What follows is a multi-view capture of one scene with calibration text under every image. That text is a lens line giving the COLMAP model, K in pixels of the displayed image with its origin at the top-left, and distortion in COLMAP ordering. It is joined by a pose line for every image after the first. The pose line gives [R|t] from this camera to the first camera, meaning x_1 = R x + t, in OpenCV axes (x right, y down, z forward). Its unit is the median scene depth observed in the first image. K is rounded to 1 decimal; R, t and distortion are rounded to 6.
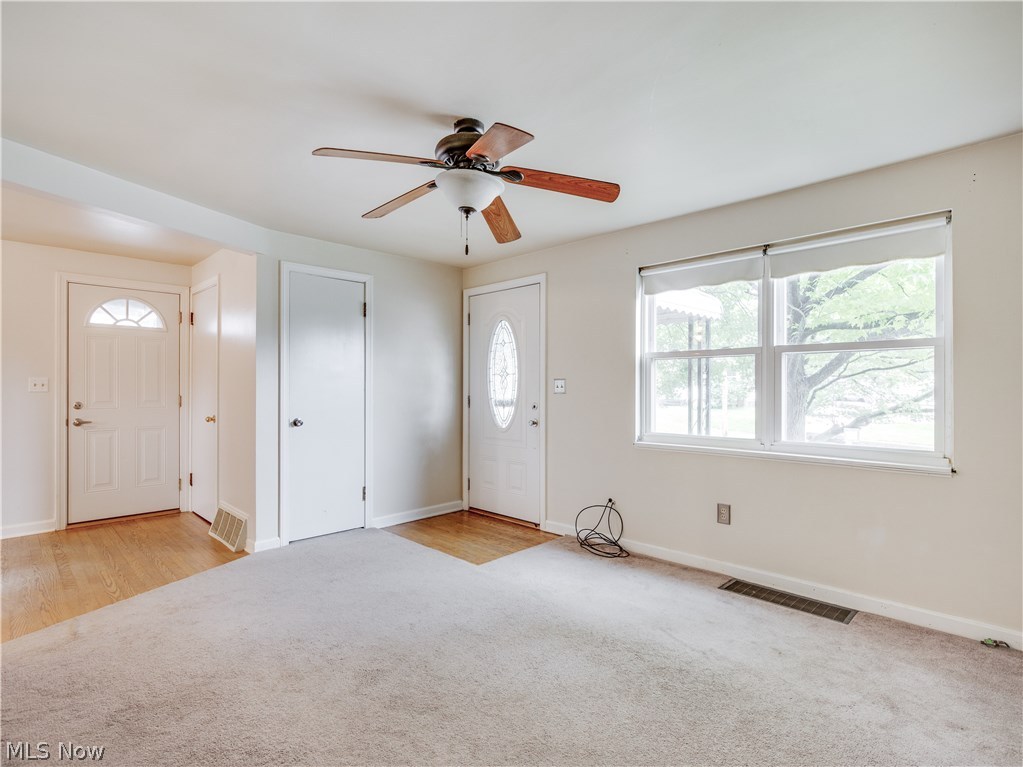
lens RADIAL K [[520.9, 0, 511.5], [0, 520.9, 383.5], [0, 0, 1]] dist [-0.000506, -0.000287]
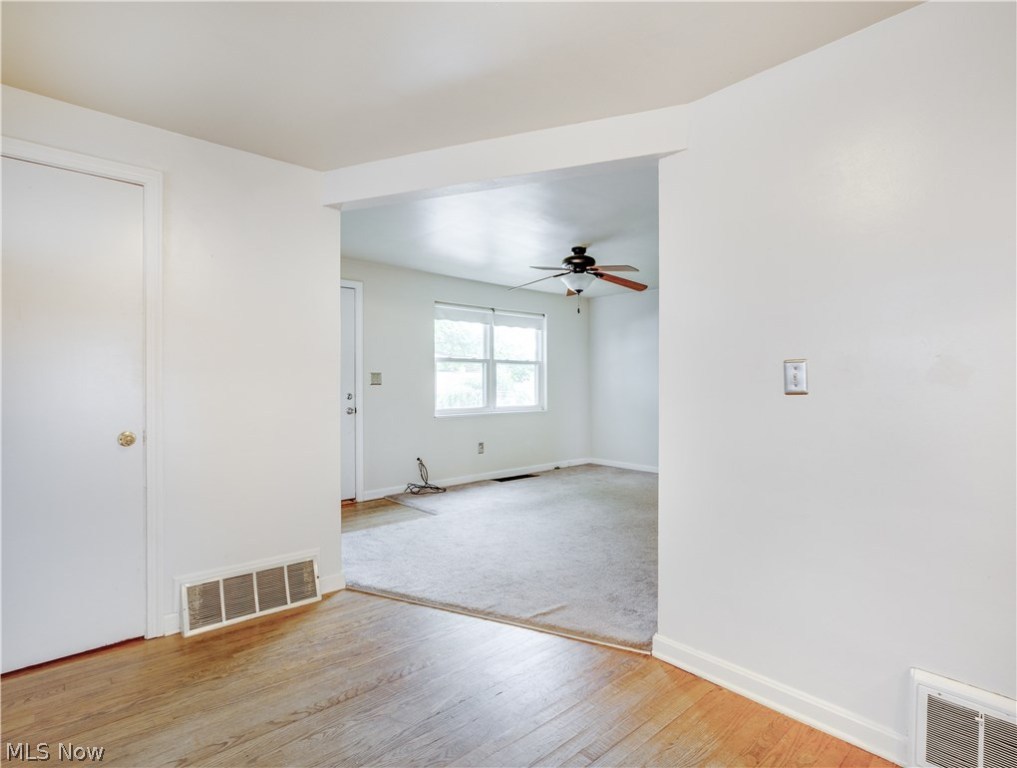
lens RADIAL K [[524.4, 0, 515.1], [0, 524.4, 380.6], [0, 0, 1]] dist [-0.013119, 0.000679]
pose [[0.045953, 0.000752, 0.998943, -1.211511], [-0.006990, 0.999975, -0.000432, 0.008259], [-0.998919, -0.006963, 0.045957, 0.662866]]
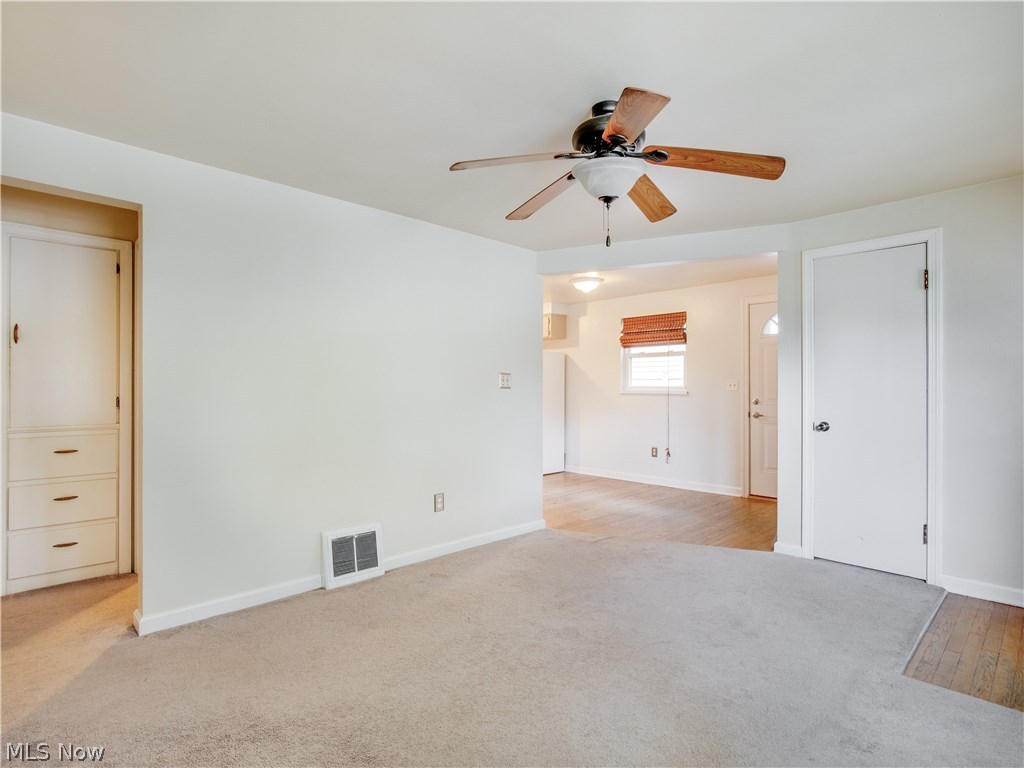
lens RADIAL K [[533.4, 0, 515.4], [0, 533.4, 378.7], [0, 0, 1]] dist [-0.000740, 0.000125]
pose [[-0.007614, -0.016542, -0.999834, 0.507228], [0.006047, 0.999844, -0.016588, 0.005480], [0.999953, -0.006172, -0.007513, 0.482102]]
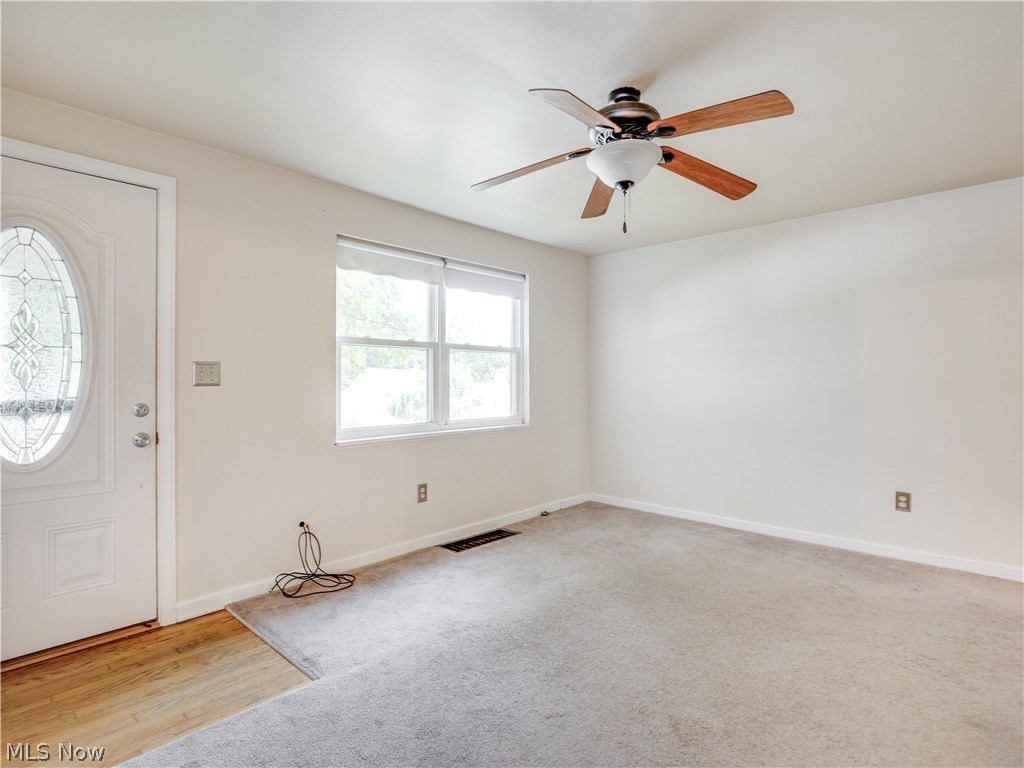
lens RADIAL K [[533.4, 0, 515.4], [0, 533.4, 378.7], [0, 0, 1]] dist [-0.000740, 0.000125]
pose [[-0.034418, 0.002378, 0.999405, -0.595322], [-0.007086, 0.999971, -0.002624, 0.010901], [-0.999382, -0.007172, -0.034400, 0.706386]]
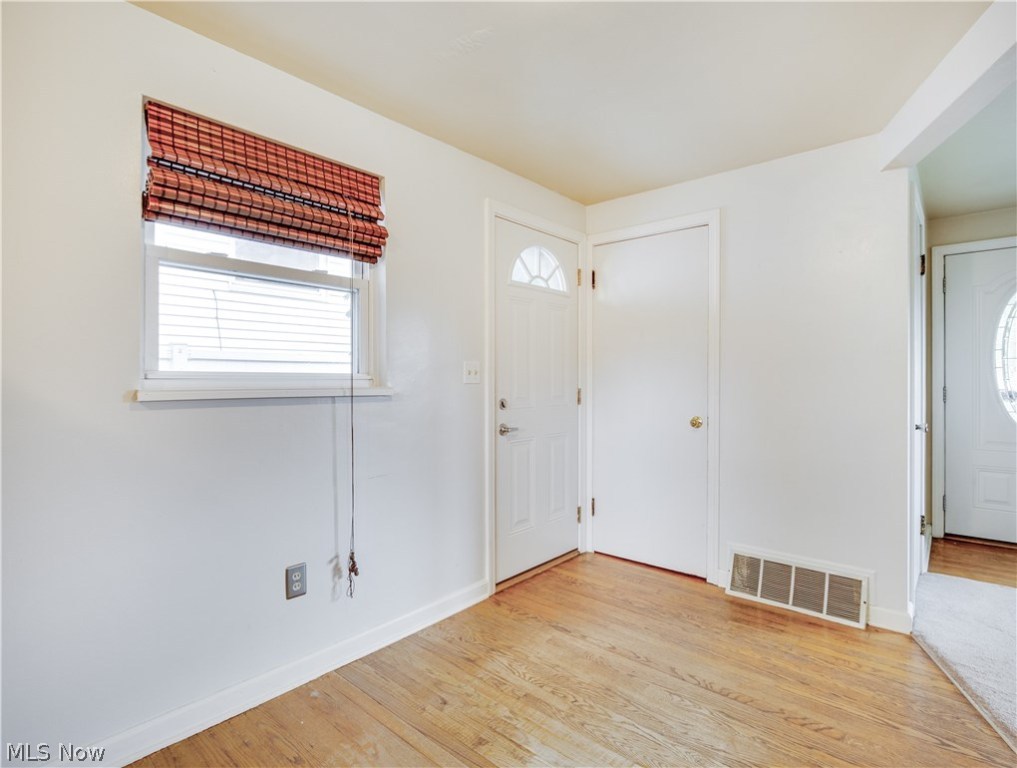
lens RADIAL K [[524.4, 0, 515.1], [0, 524.4, 380.6], [0, 0, 1]] dist [-0.013119, 0.000679]
pose [[0.997381, -0.004166, 0.072209, -0.967623], [0.003370, 0.999932, 0.011143, 0.005839], [-0.072250, -0.010871, 0.997327, 0.376813]]
